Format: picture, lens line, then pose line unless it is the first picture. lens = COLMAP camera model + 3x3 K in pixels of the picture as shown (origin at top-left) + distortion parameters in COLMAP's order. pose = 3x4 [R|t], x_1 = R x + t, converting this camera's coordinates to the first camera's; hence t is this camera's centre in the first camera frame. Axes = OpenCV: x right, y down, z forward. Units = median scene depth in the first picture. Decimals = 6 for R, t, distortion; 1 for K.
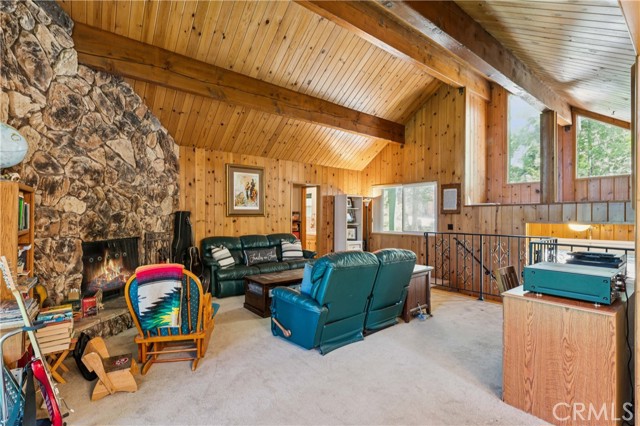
lens RADIAL K [[291.7, 0, 319.0], [0, 291.7, 216.9], [0, 0, 1]] dist [-0.001551, -0.000311]
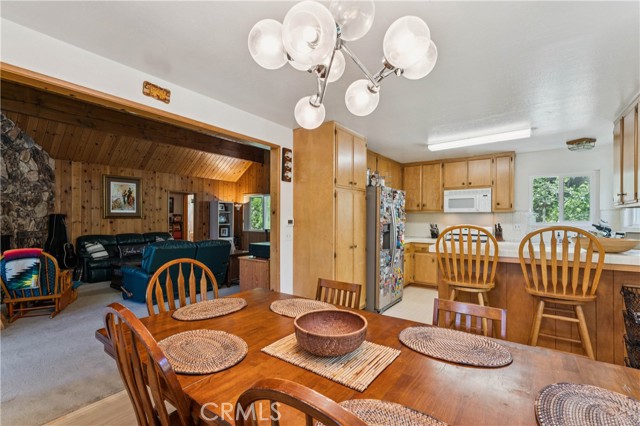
lens RADIAL K [[279.5, 0, 318.0], [0, 279.5, 217.2], [0, 0, 1]] dist [-0.004191, 0.001279]
pose [[0.965223, 0.000990, 0.261426, 0.284111], [0.000463, 0.999985, -0.005494, 0.000687], [-0.261428, 0.005424, 0.965208, -0.413760]]
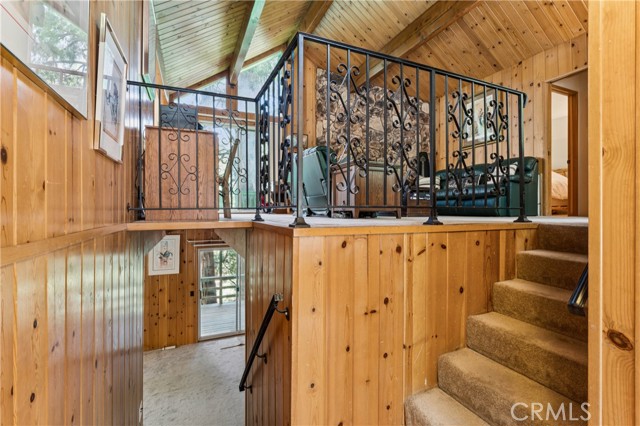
lens RADIAL K [[291.7, 0, 316.7], [0, 291.7, 209.0], [0, 0, 1]] dist [-0.001551, -0.000311]
pose [[-0.250214, -0.003106, -0.968186, 0.962175], [-0.003539, 0.999991, -0.002294, 0.249271], [0.968184, 0.002853, -0.250223, 0.904970]]
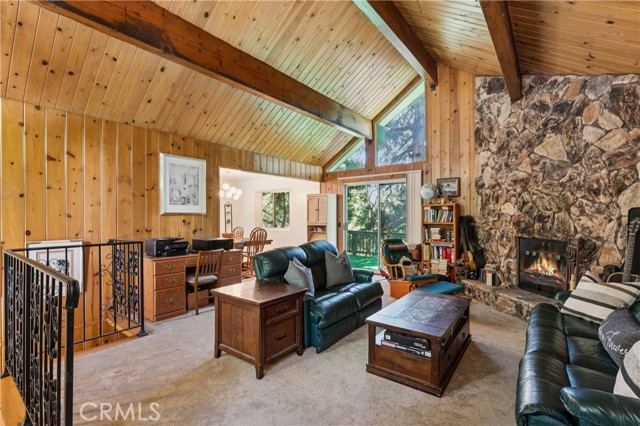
lens RADIAL K [[291.7, 0, 322.7], [0, 291.7, 216.0], [0, 0, 1]] dist [-0.001551, -0.000311]
pose [[-0.966459, 0.004281, -0.256787, 0.259820], [0.004044, 0.999991, 0.001451, -0.007142], [0.256791, 0.000363, -0.966467, 1.427421]]
